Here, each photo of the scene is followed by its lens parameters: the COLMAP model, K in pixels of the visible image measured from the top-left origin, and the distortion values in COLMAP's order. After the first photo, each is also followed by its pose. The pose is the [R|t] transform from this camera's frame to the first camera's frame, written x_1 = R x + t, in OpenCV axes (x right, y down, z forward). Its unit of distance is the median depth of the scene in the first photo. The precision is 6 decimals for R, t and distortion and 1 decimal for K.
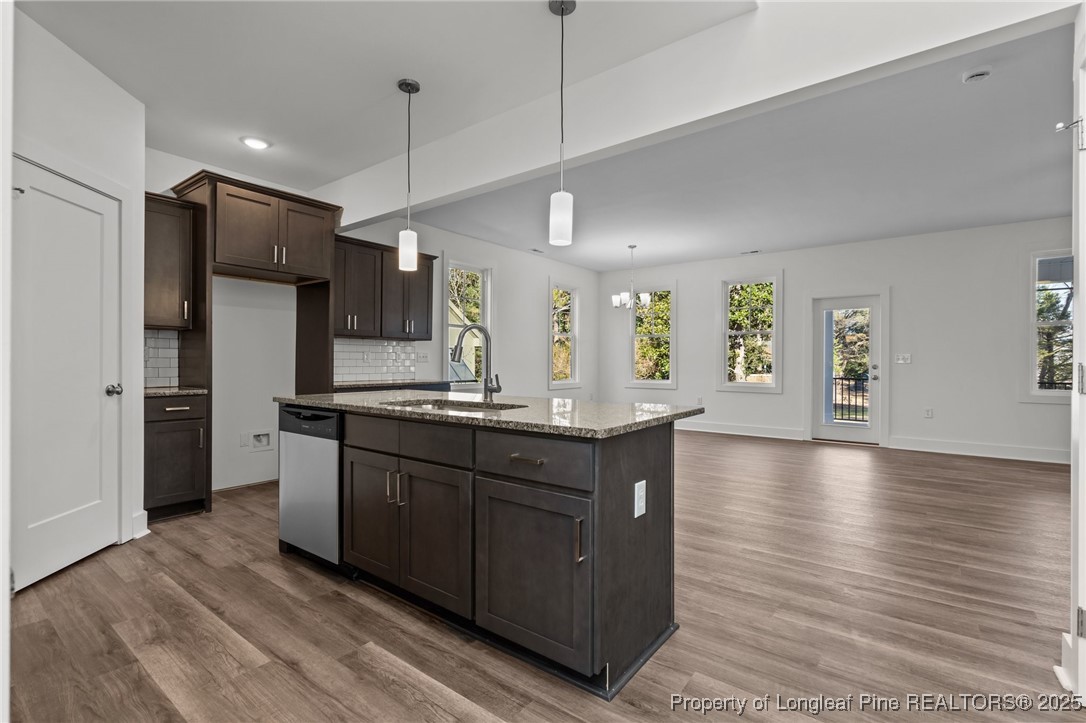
lens RADIAL K [[490.1, 0, 540.9], [0, 490.1, 364.4], [0, 0, 1]] dist [0.001631, 0.000137]
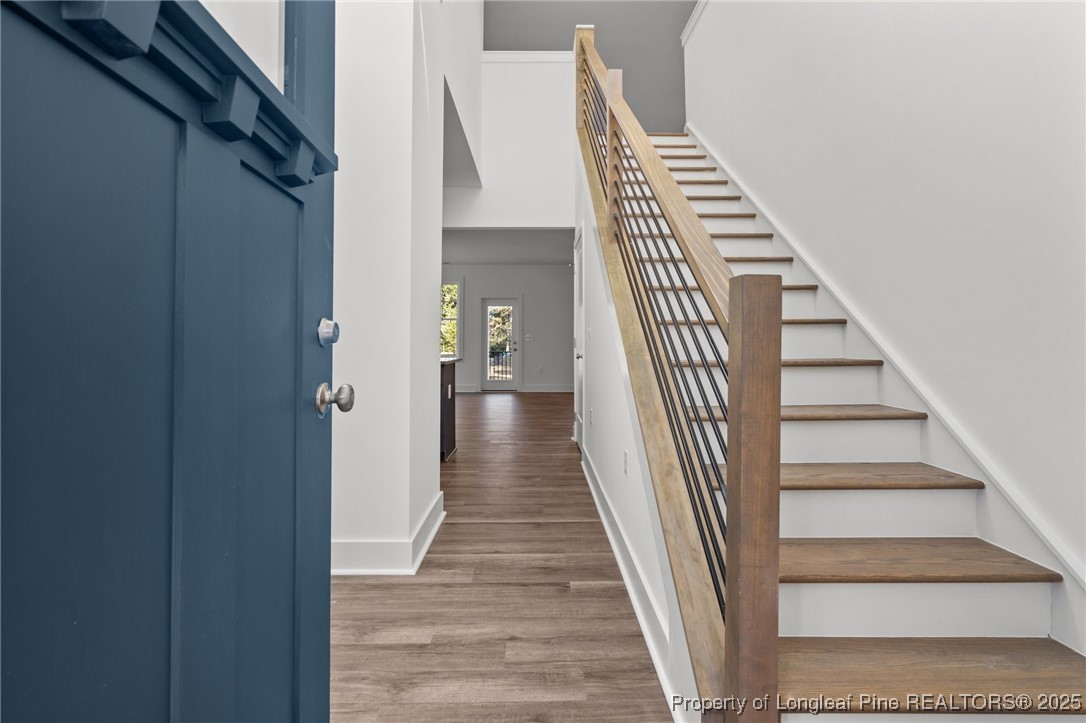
lens RADIAL K [[515.4, 0, 542.9], [0, 515.4, 342.2], [0, 0, 1]] dist [-0.000823, 0.000132]
pose [[0.784939, -0.001849, 0.619570, -0.557458], [0.005151, 0.999980, -0.003542, 0.017299], [-0.619551, 0.005971, 0.784934, -0.726149]]
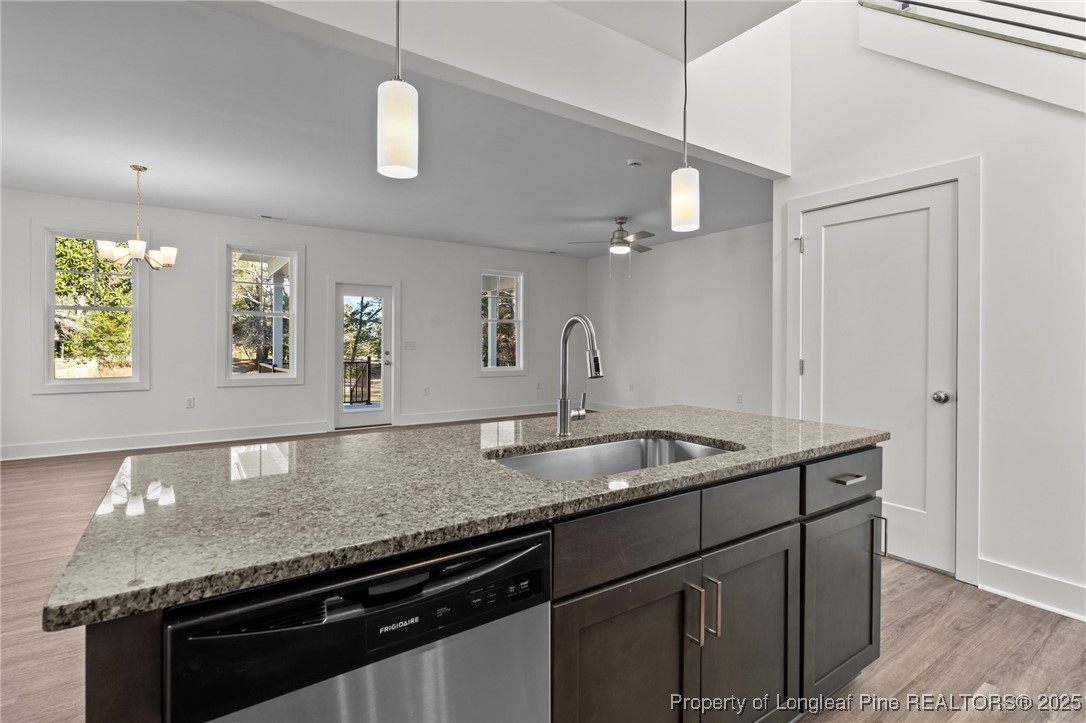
lens RADIAL K [[515.4, 0, 542.9], [0, 515.4, 342.2], [0, 0, 1]] dist [-0.000823, 0.000132]
pose [[0.309319, -0.000641, 0.950958, -0.538638], [0.001639, 0.999999, 0.000141, -0.032602], [-0.950957, 0.001515, 0.309320, 0.590696]]
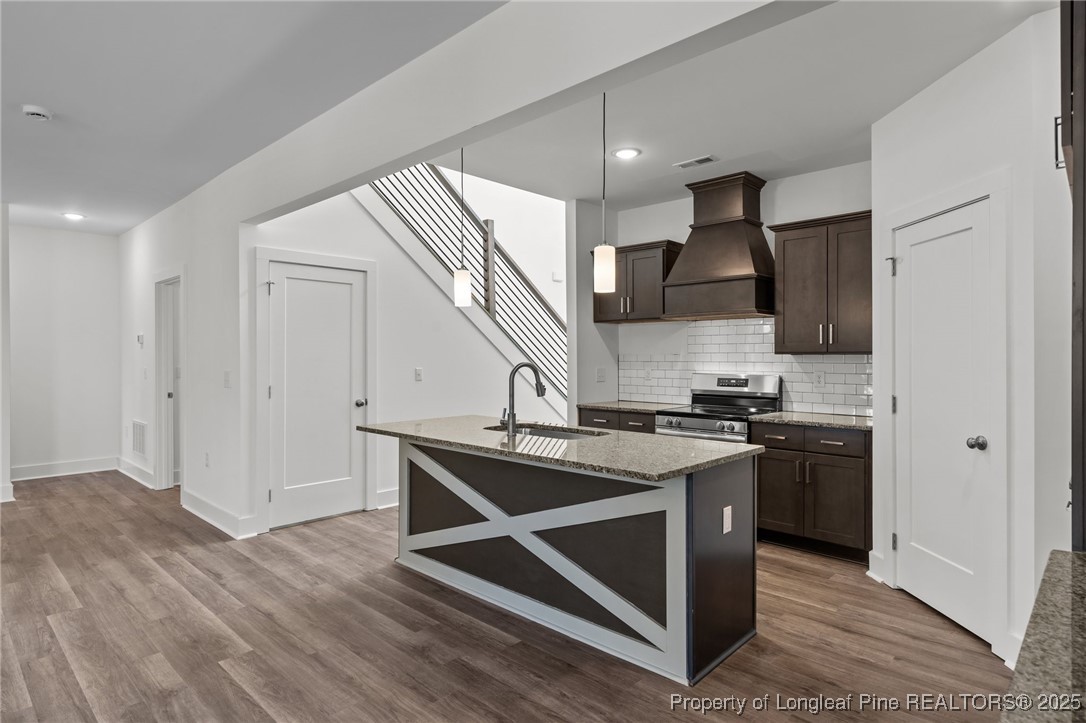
lens RADIAL K [[593.1, 0, 542.6], [0, 593.1, 357.5], [0, 0, 1]] dist [0.005949, 0.000597]
pose [[-0.994443, -0.002804, 0.105243, -0.220234], [-0.001689, 0.999942, 0.010682, -0.075488], [-0.105267, 0.010445, -0.994389, 1.624356]]
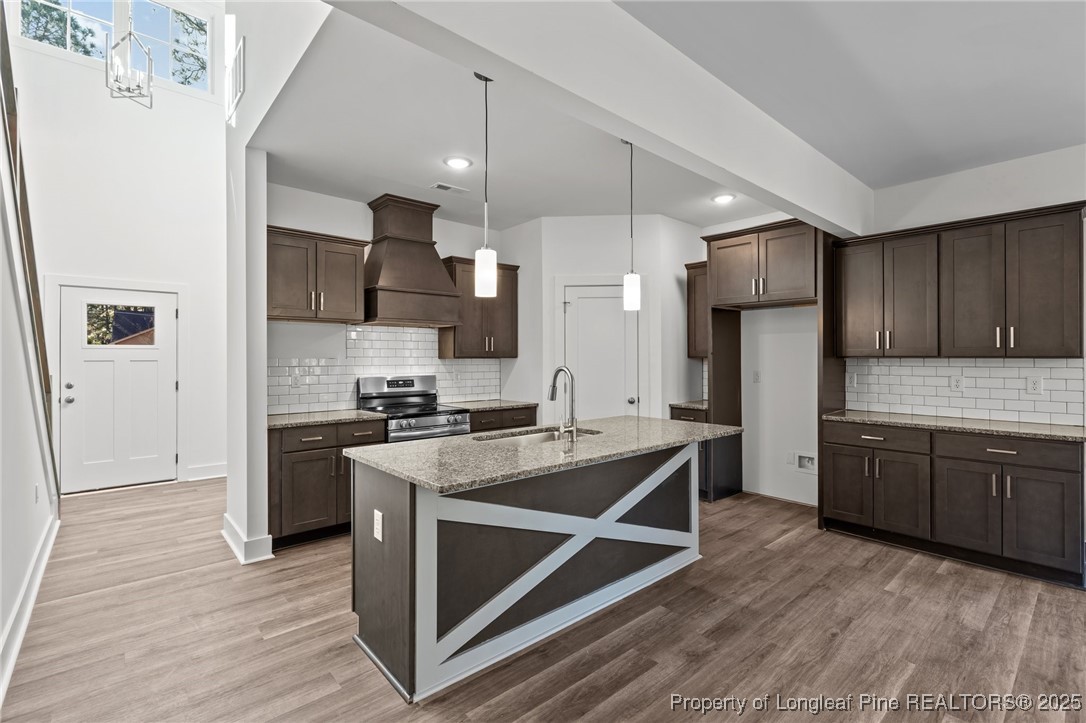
lens RADIAL K [[492.0, 0, 541.9], [0, 492.0, 358.5], [0, 0, 1]] dist [-0.001966, 0.000329]
pose [[-0.194334, -0.002799, -0.980931, 0.659979], [-0.005585, 0.999983, -0.001746, -0.068464], [0.980919, 0.005140, -0.194347, 0.820604]]
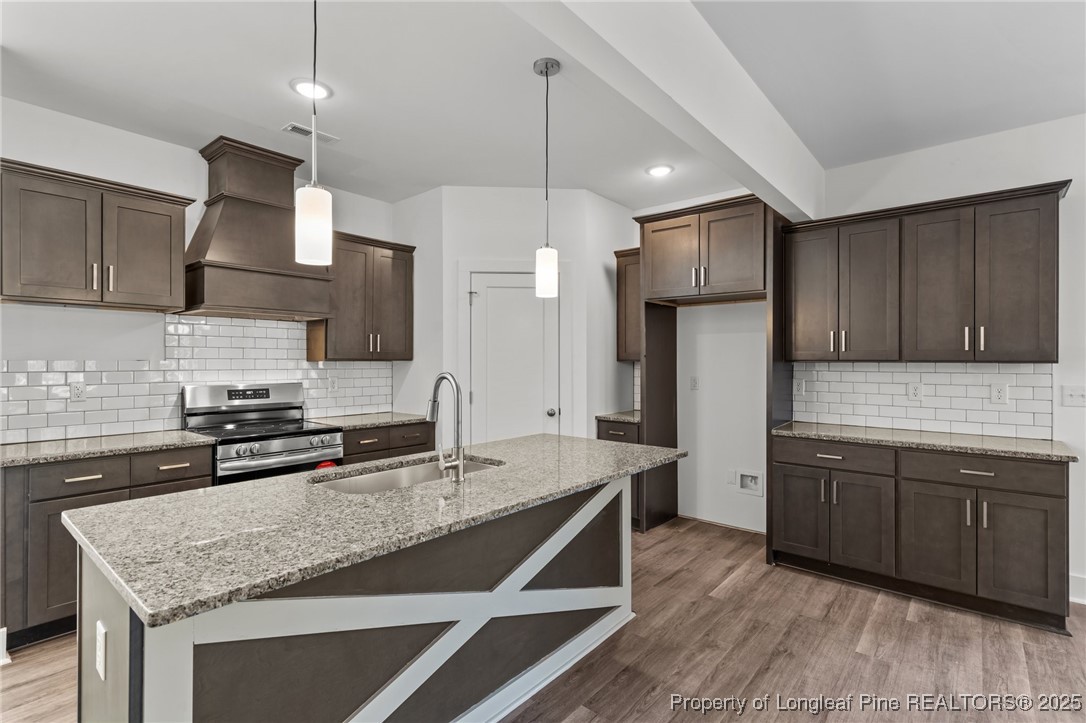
lens RADIAL K [[510.7, 0, 543.0], [0, 510.7, 361.5], [0, 0, 1]] dist [0.000405, 0.000094]
pose [[-0.047875, -0.003655, -0.998847, 0.451349], [-0.008638, 0.999957, -0.003245, -0.068977], [0.998816, 0.008472, -0.047905, 0.835362]]
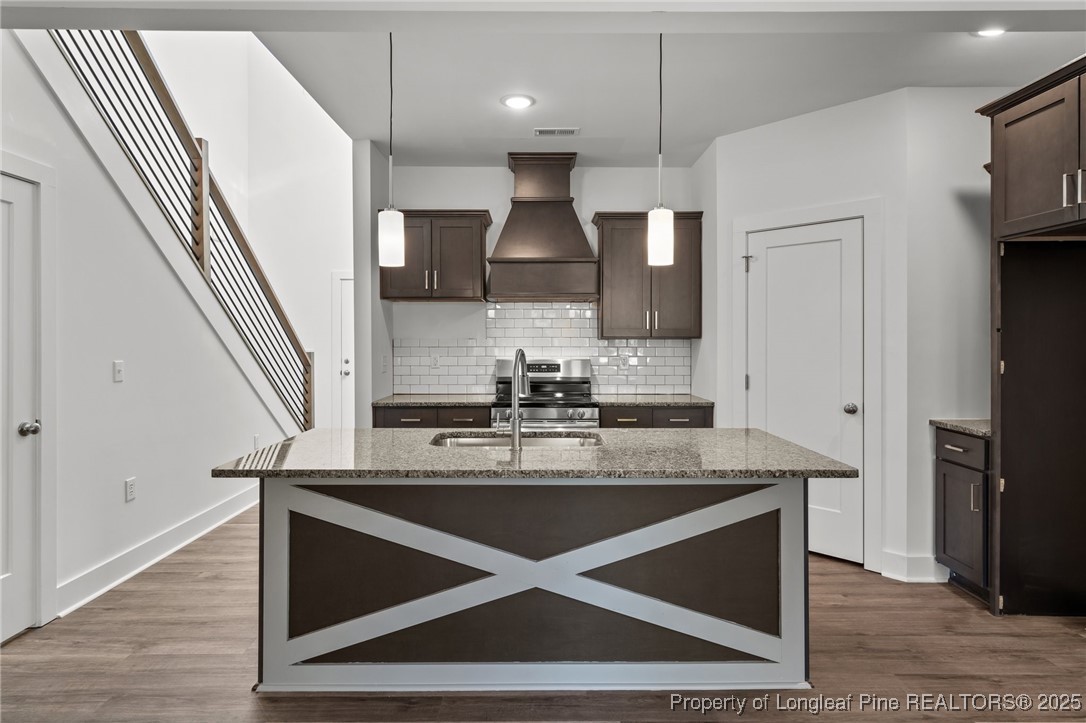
lens RADIAL K [[598.0, 0, 539.3], [0, 598.0, 344.2], [0, 0, 1]] dist [0.005423, 0.001126]
pose [[-0.790249, 0.000943, -0.612786, 0.312627], [-0.006702, 0.999926, 0.010181, -0.070658], [0.612750, 0.012153, -0.790184, 1.265620]]
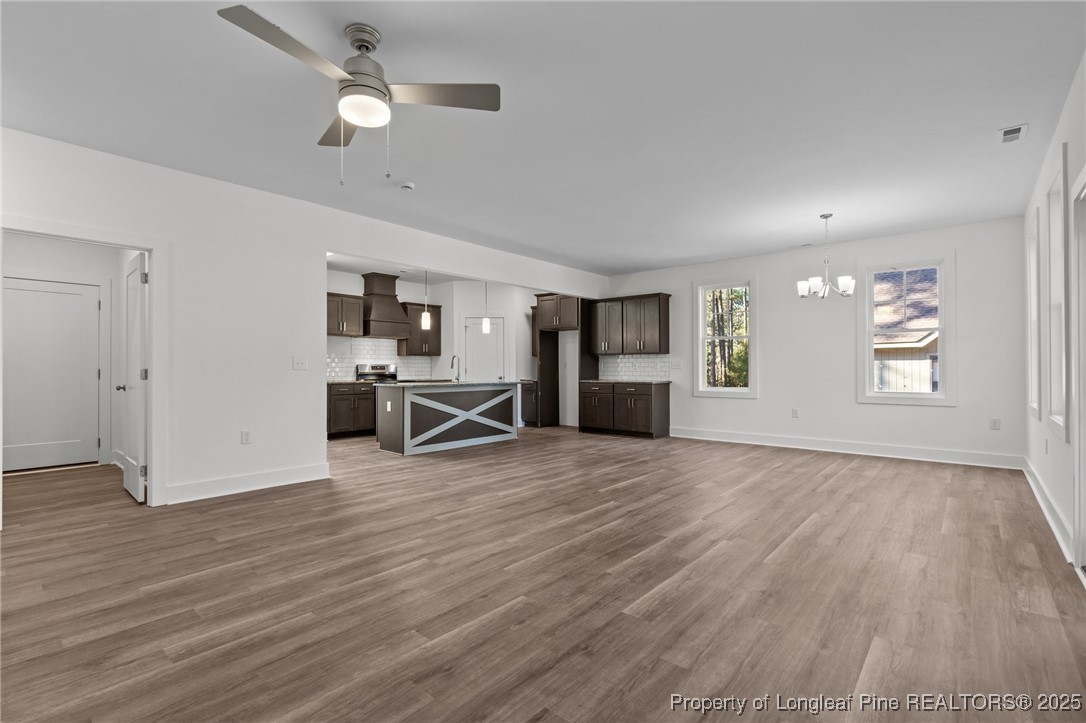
lens RADIAL K [[494.2, 0, 537.3], [0, 494.2, 365.4], [0, 0, 1]] dist [-0.002994, -0.000340]
pose [[-0.067690, -0.009814, -0.997658, 1.875217], [-0.004861, 0.999943, -0.009506, 0.001847], [0.997695, 0.004206, -0.067734, 1.168600]]
